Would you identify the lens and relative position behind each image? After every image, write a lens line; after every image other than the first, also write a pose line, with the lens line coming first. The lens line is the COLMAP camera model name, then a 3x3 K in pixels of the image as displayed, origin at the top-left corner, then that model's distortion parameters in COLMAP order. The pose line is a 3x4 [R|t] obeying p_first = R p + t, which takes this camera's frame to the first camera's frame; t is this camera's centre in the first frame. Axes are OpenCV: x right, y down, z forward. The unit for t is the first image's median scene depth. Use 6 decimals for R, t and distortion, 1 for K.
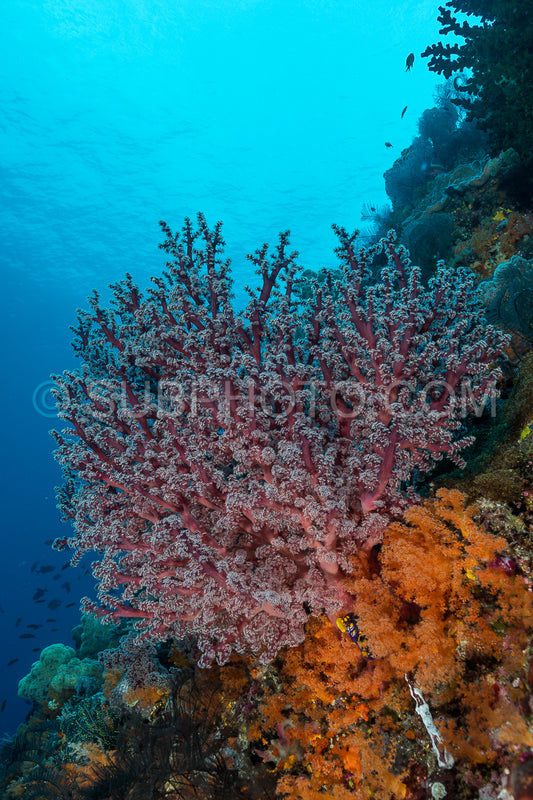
lens RADIAL K [[780.9, 0, 266.5], [0, 780.9, 400.0], [0, 0, 1]] dist [0.045678, -0.011212]
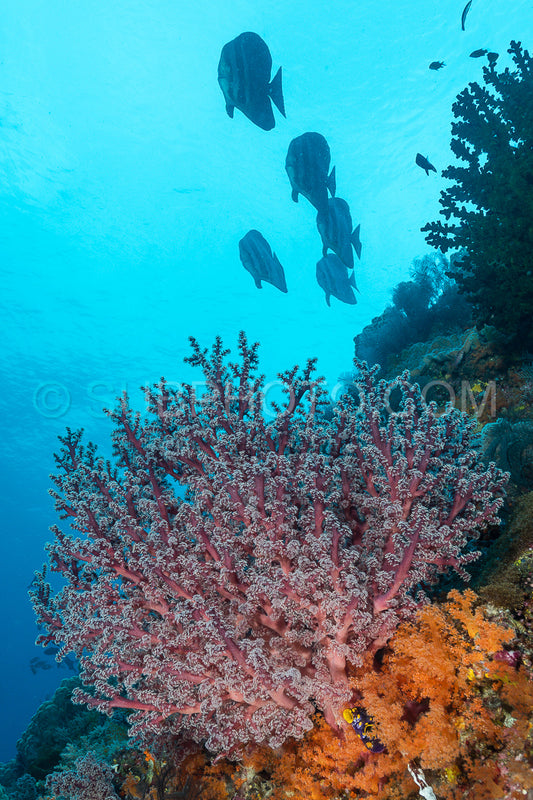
lens RADIAL K [[883.9, 0, 266.5], [0, 883.9, 400.0], [0, 0, 1]] dist [0.071013, -0.019272]
pose [[0.988874, 0.128727, 0.074546, -0.139954], [-0.111085, 0.972338, -0.205474, 0.116247], [-0.098934, 0.194907, 0.975819, -0.218700]]
